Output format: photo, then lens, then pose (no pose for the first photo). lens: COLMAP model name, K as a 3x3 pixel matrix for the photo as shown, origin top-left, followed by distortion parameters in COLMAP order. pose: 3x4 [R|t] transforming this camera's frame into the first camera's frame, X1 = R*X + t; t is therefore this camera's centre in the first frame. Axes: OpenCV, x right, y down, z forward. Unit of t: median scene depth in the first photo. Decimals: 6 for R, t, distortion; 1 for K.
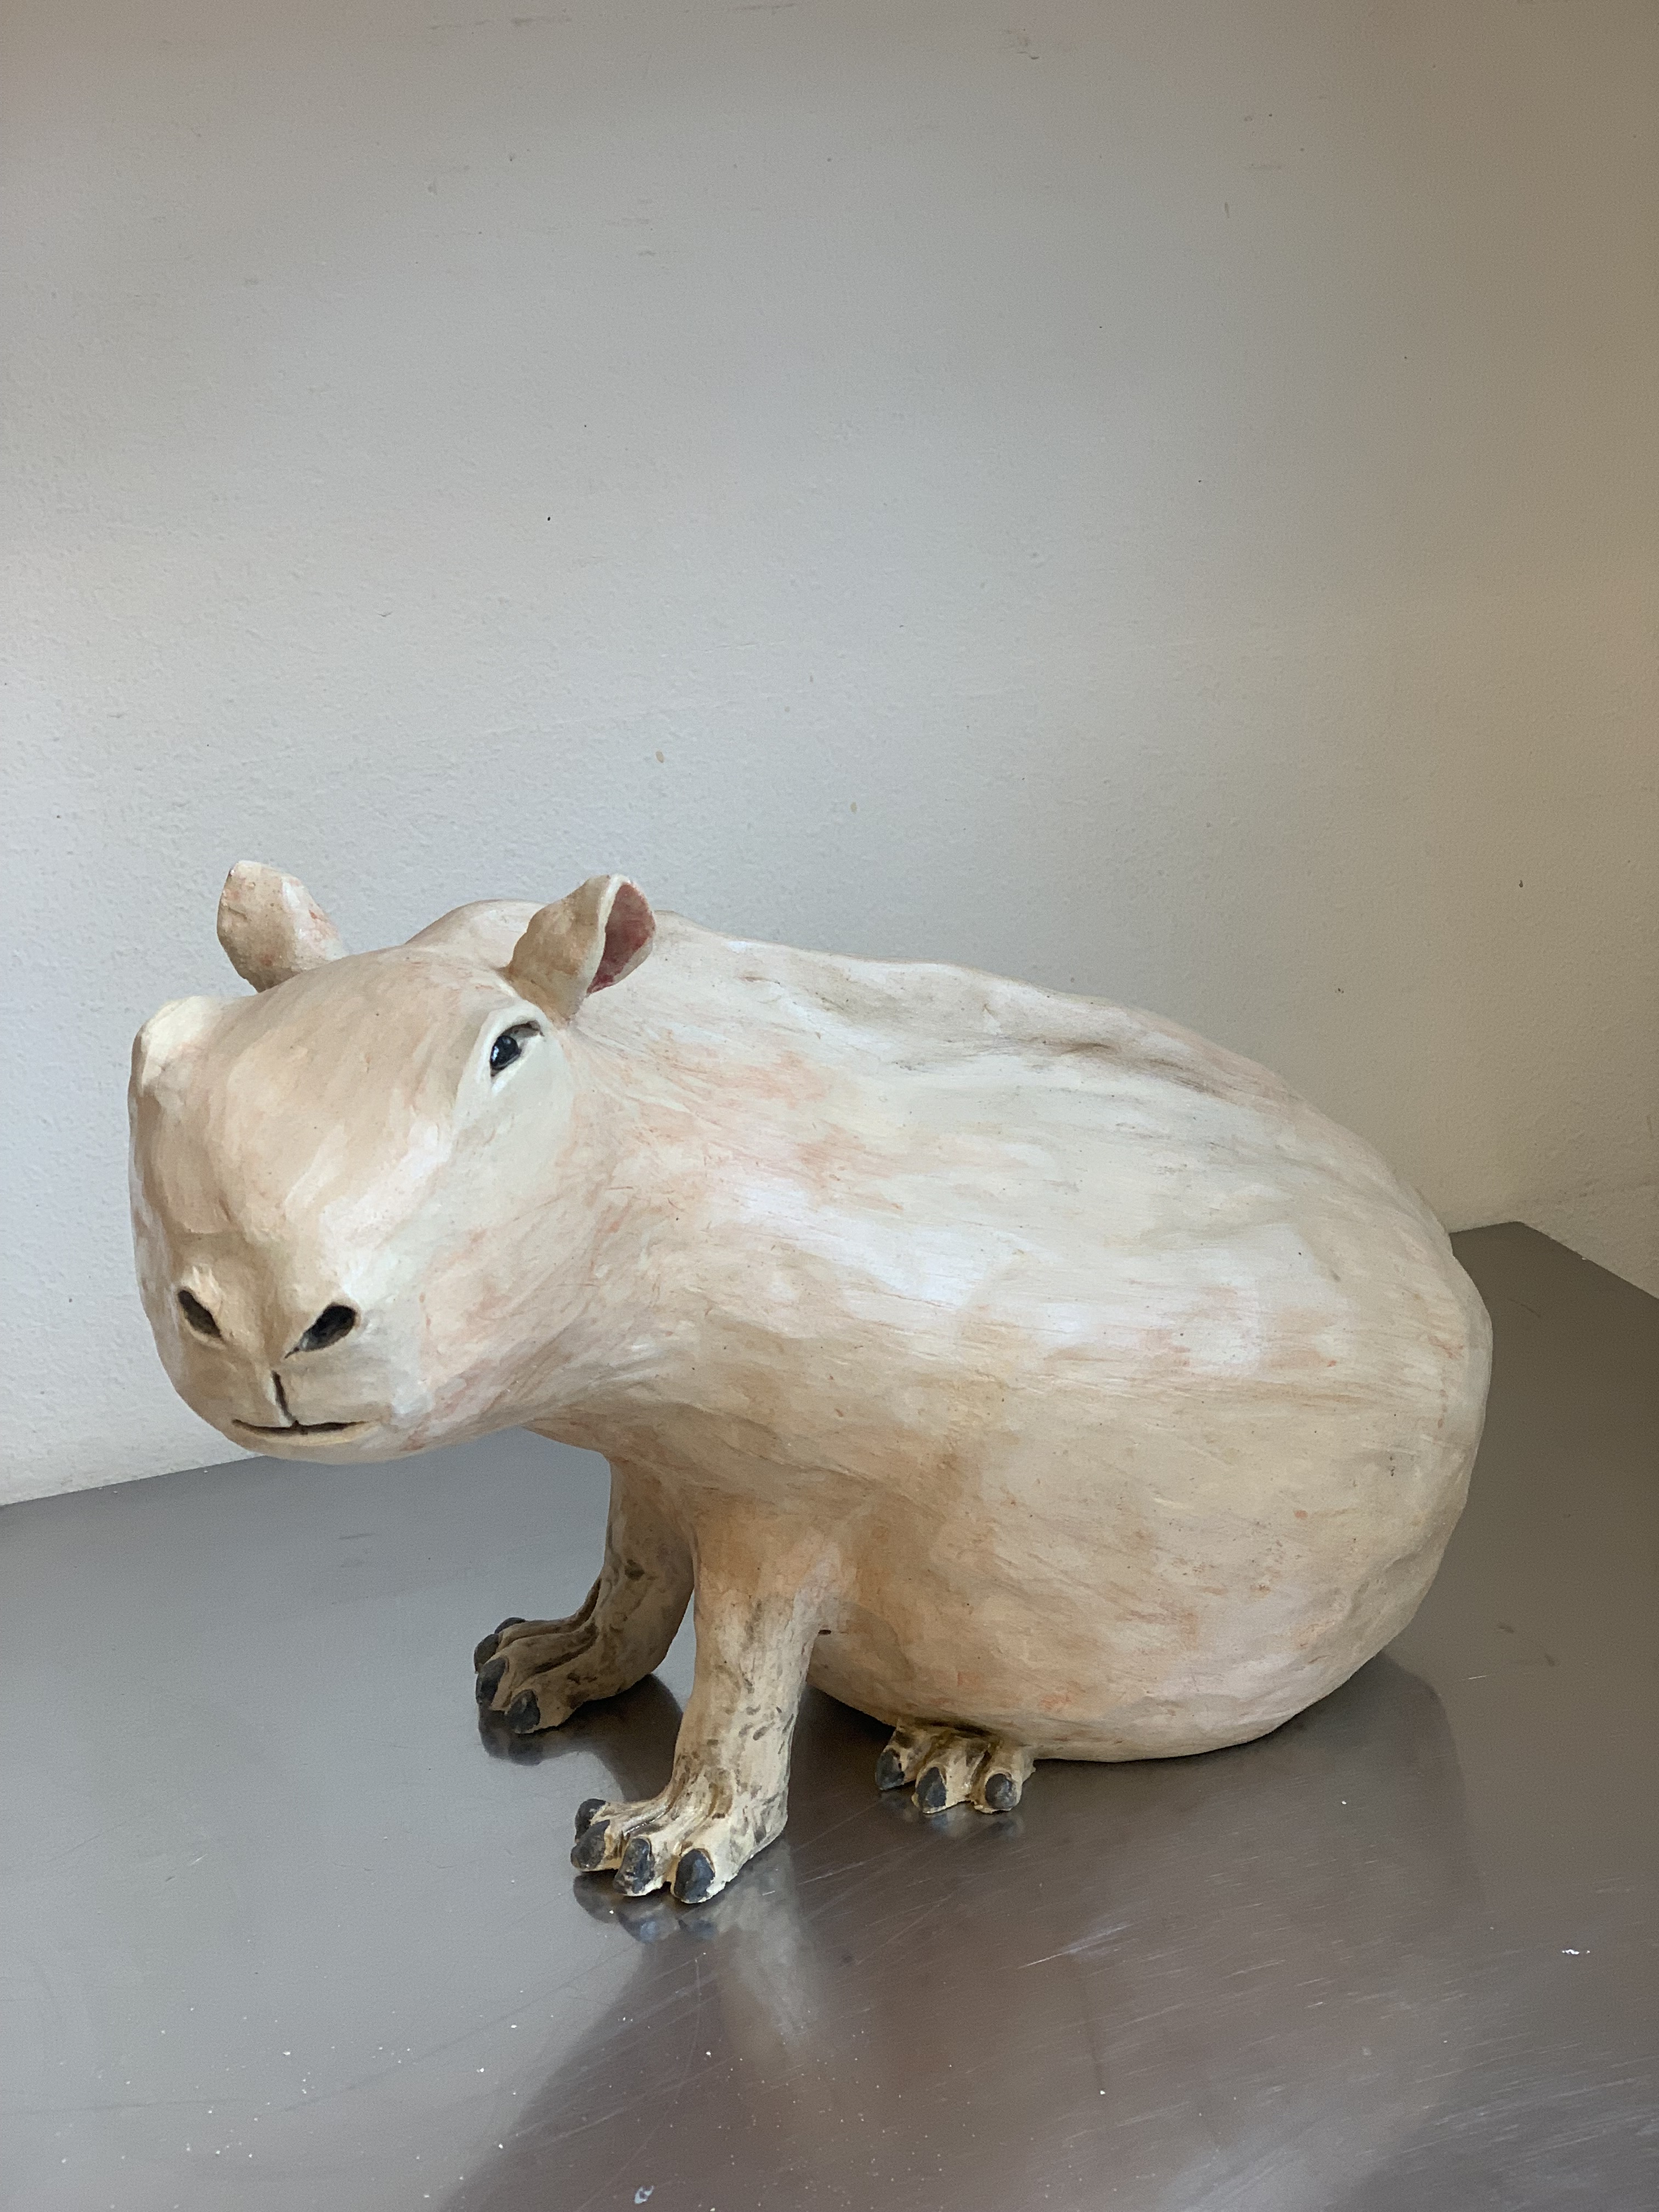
lens RADIAL K [[3204.5, 0, 829.5], [0, 3204.5, 1106.0], [0, 0, 1]] dist [-0.255910, 3.560970]
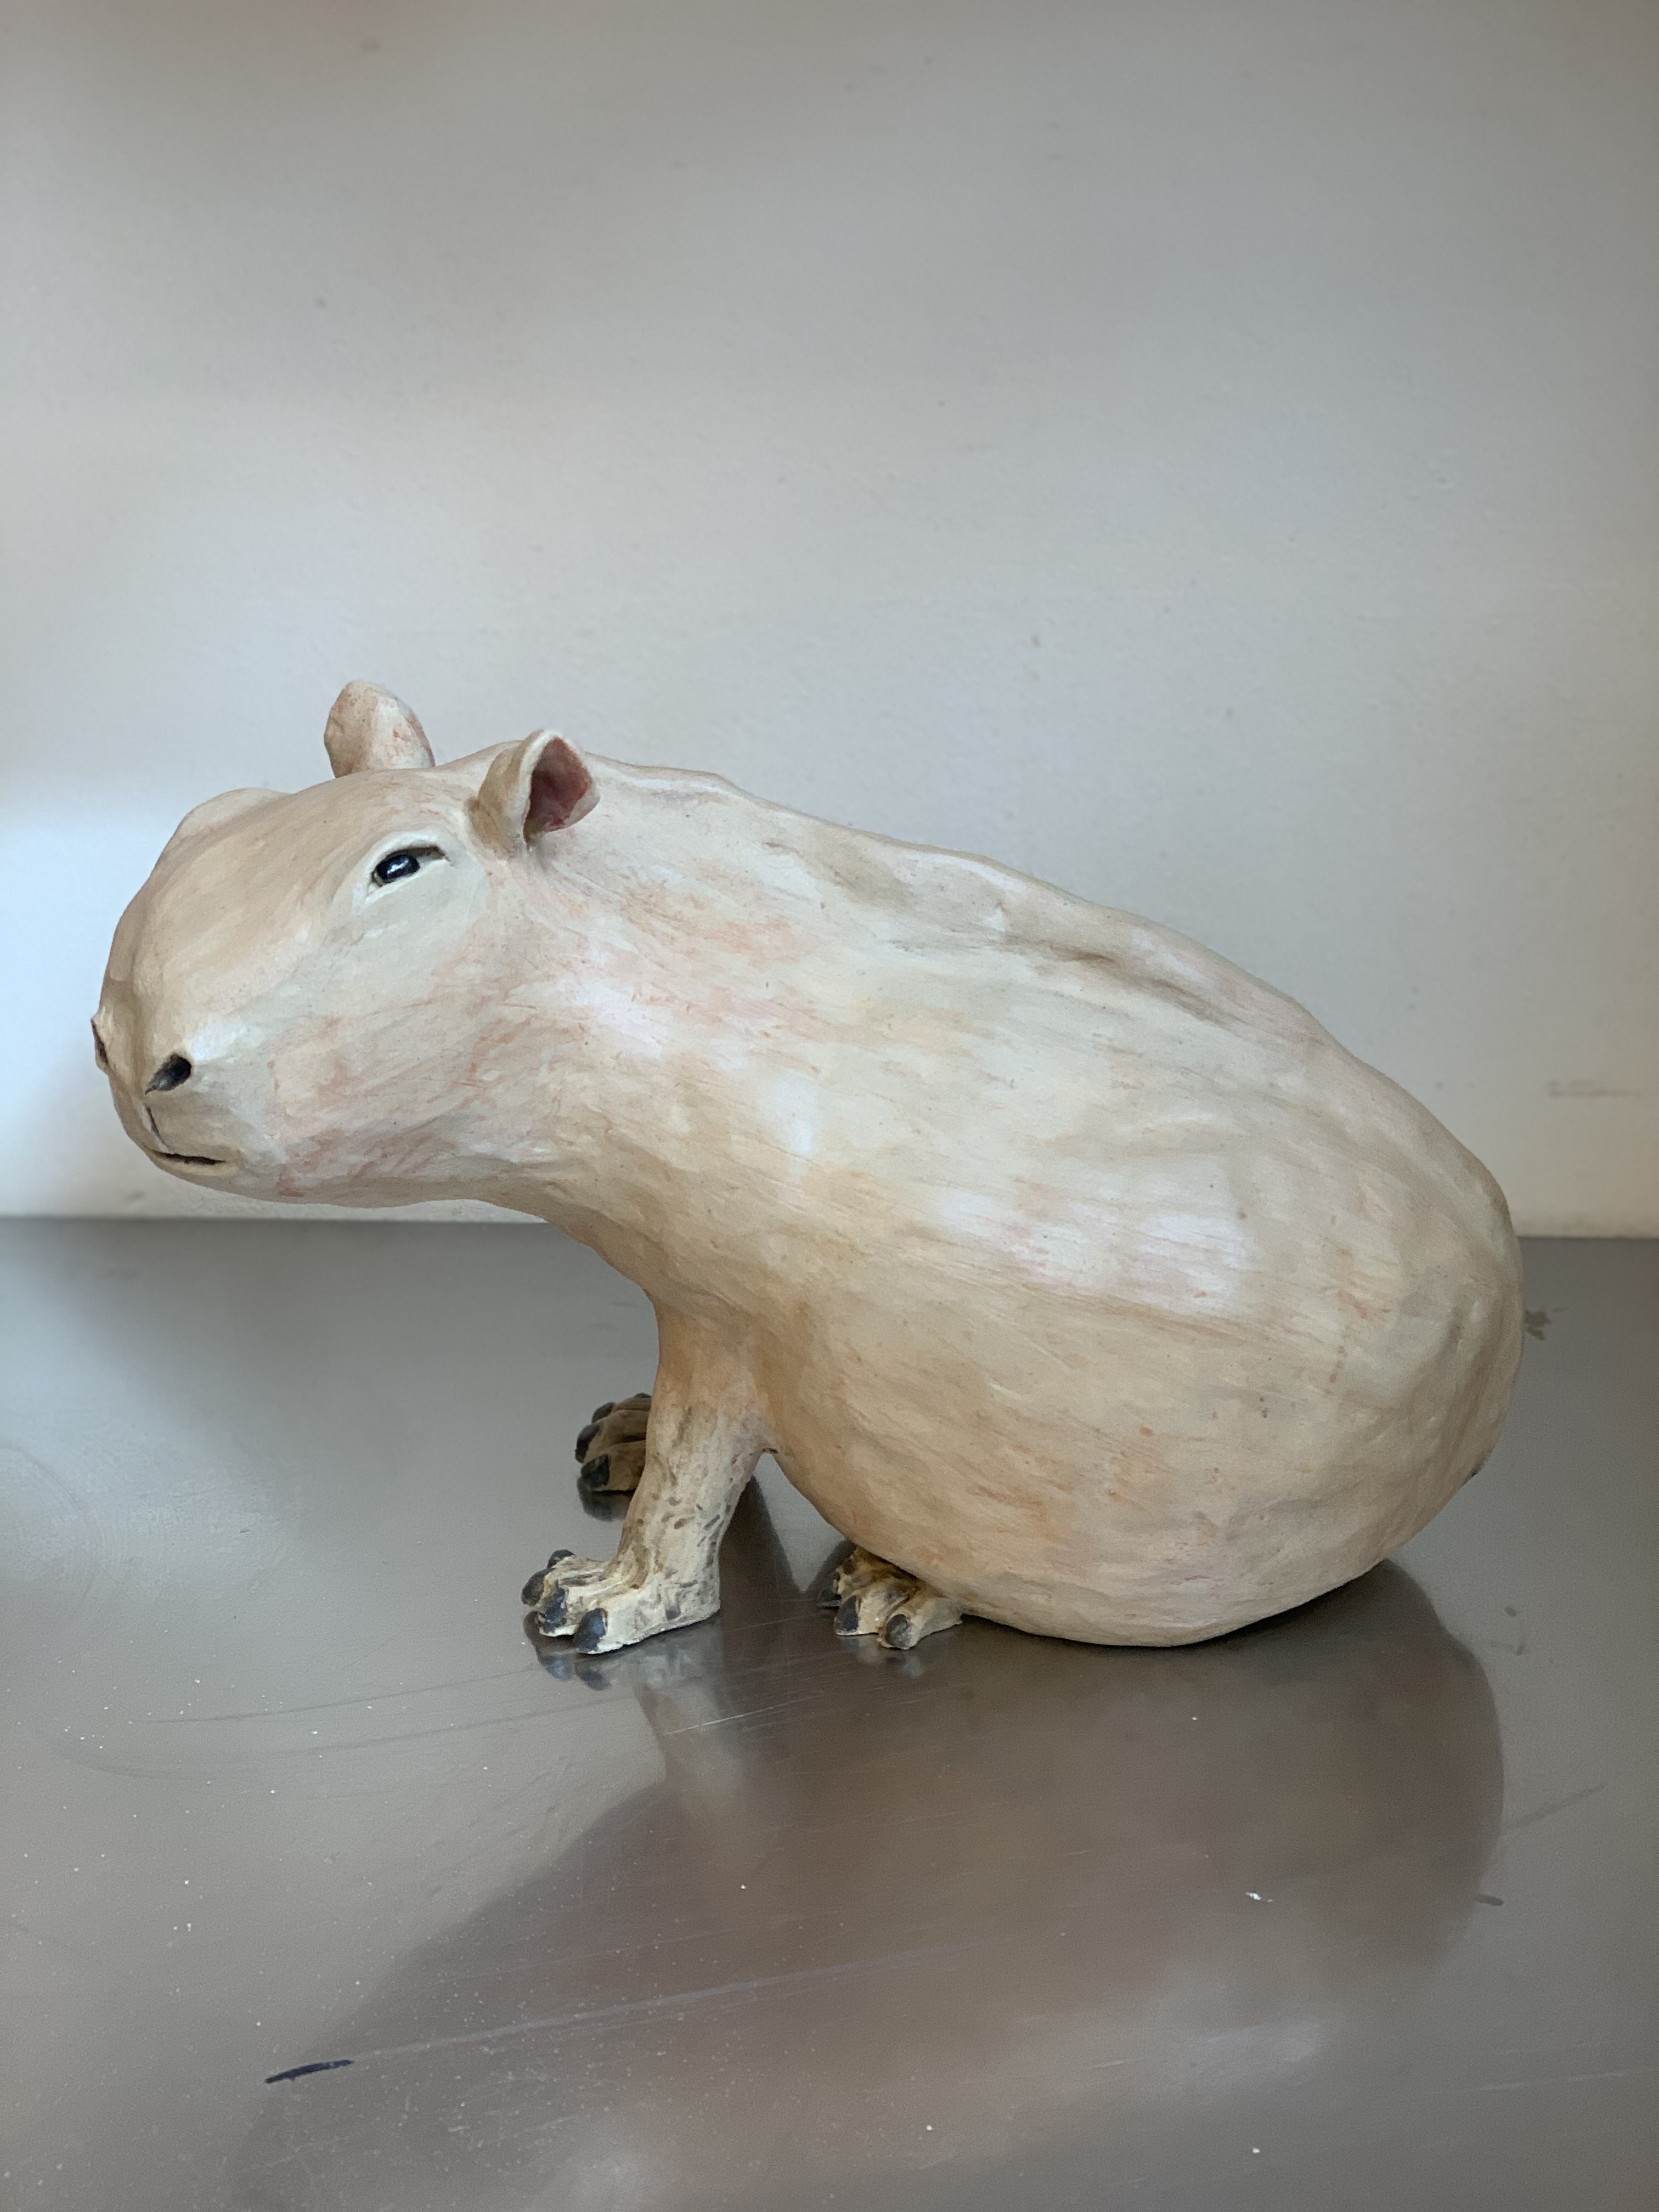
lens RADIAL K [[3204.5, 0, 829.5], [0, 3204.5, 1106.0], [0, 0, 1]] dist [-0.255910, 3.560970]
pose [[0.901389, 0.173736, -0.396628, 0.451723], [-0.154957, 0.984742, 0.079190, -0.042527], [0.404335, -0.009921, 0.914557, 0.011999]]
